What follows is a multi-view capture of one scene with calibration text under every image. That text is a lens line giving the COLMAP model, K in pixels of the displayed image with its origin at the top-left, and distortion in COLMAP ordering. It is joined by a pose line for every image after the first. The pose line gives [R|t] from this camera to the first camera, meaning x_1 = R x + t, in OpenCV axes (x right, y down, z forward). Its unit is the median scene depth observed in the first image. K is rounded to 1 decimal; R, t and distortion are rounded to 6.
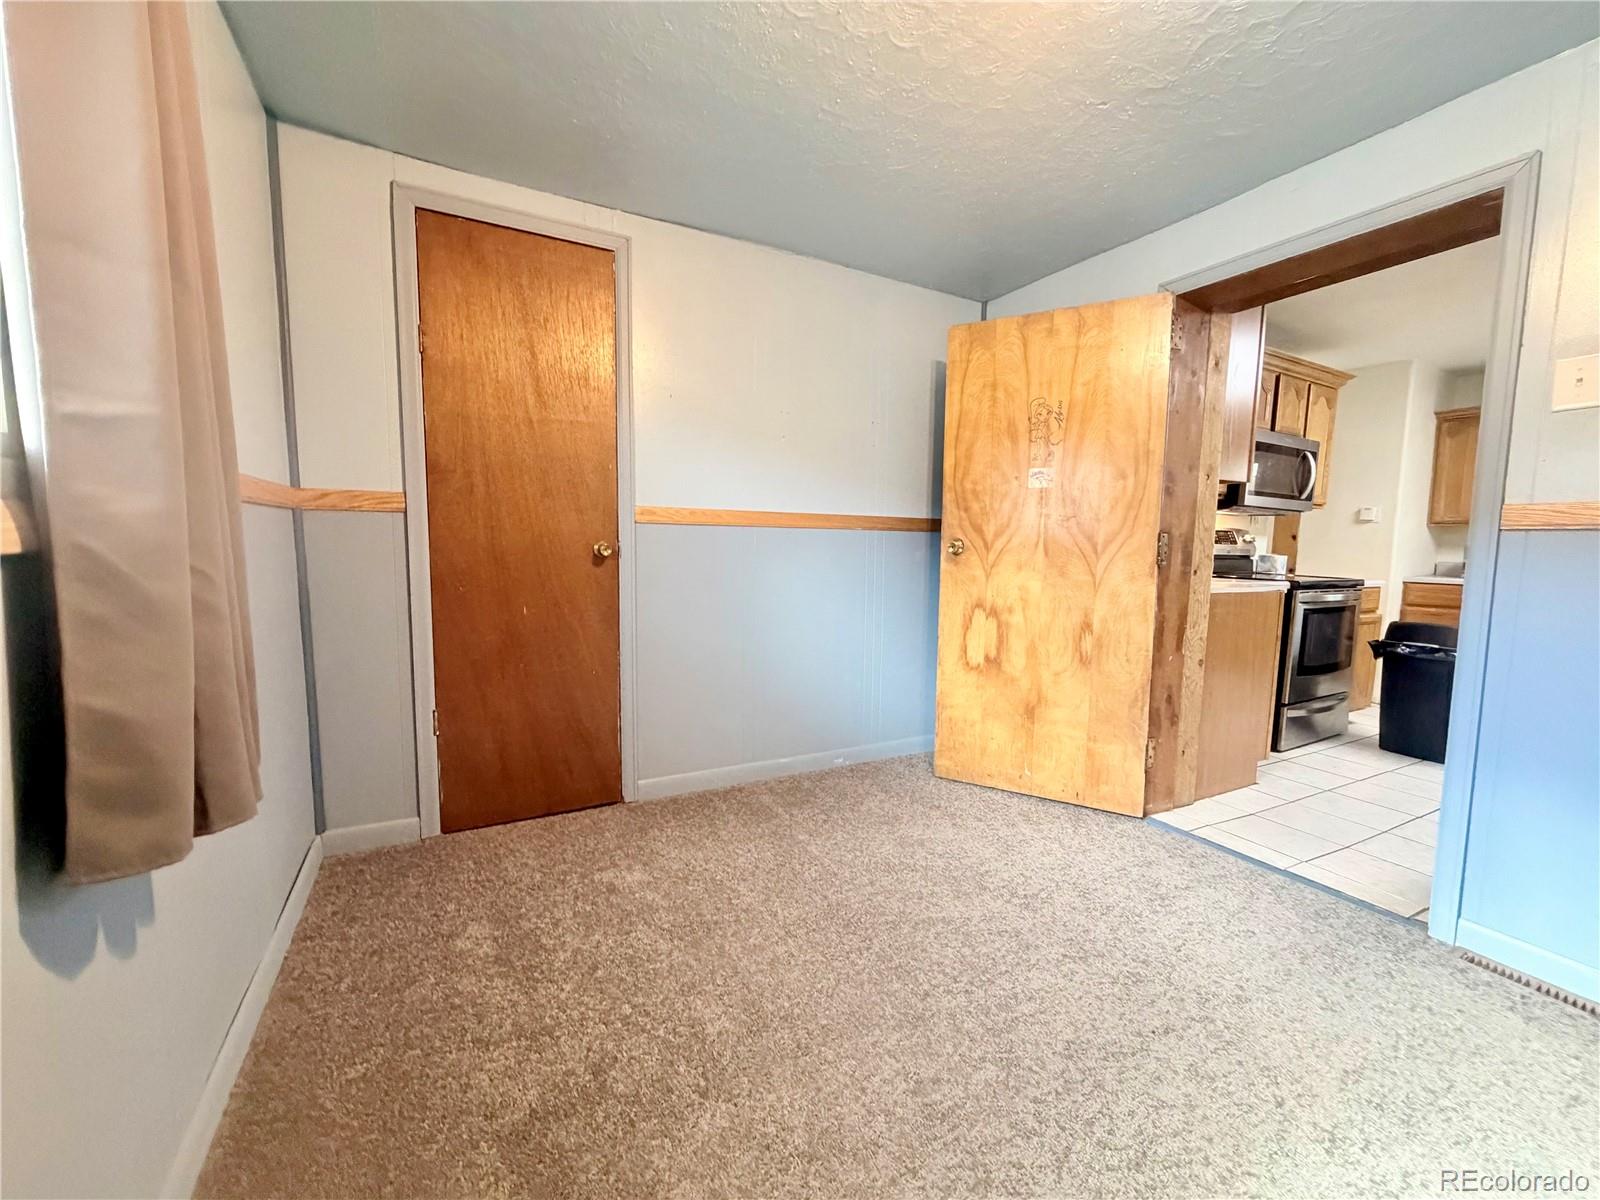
lens RADIAL K [[643.4, 0, 797.3], [0, 643.4, 604.0], [0, 0, 1]] dist [0.000038, 0.000126]
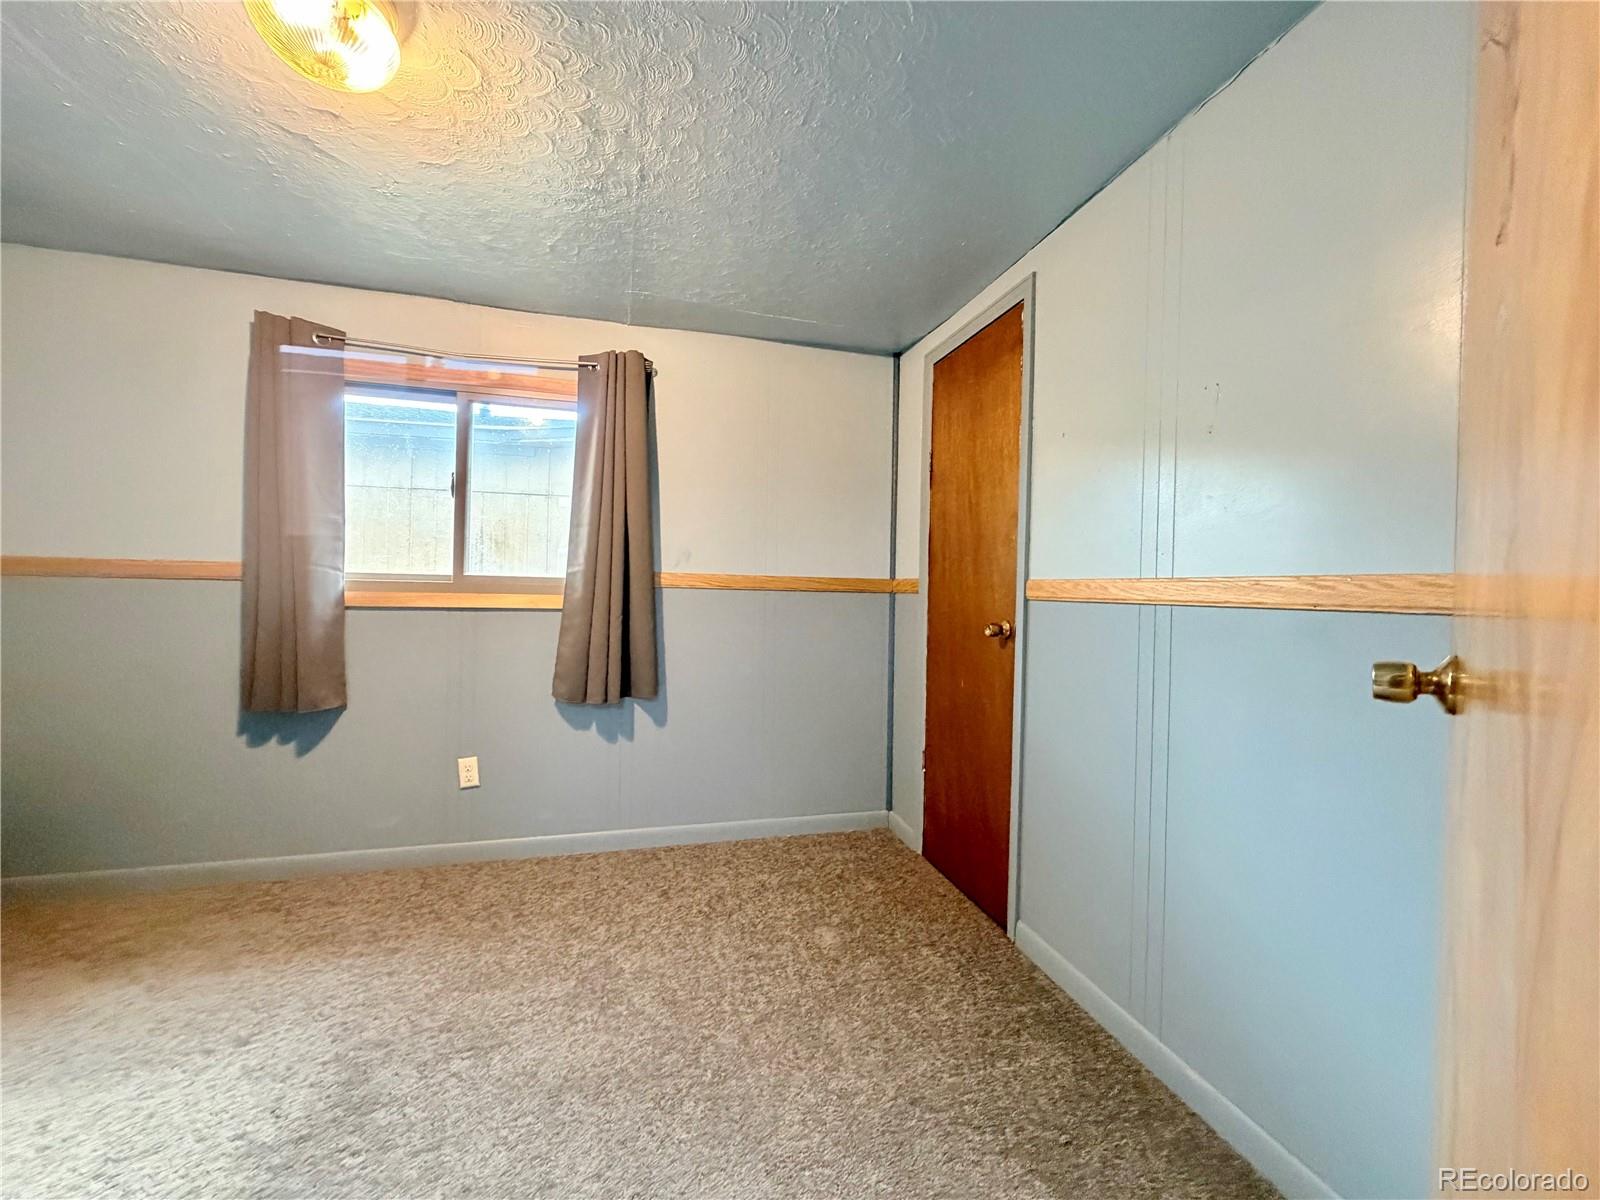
lens RADIAL K [[643.4, 0, 799.6], [0, 643.4, 594.9], [0, 0, 1]] dist [0.000038, 0.000126]
pose [[-0.233922, -0.013103, -0.972167, 0.683798], [-0.122082, 0.992391, 0.015999, -0.121029], [0.964560, 0.122426, -0.233742, 0.996312]]
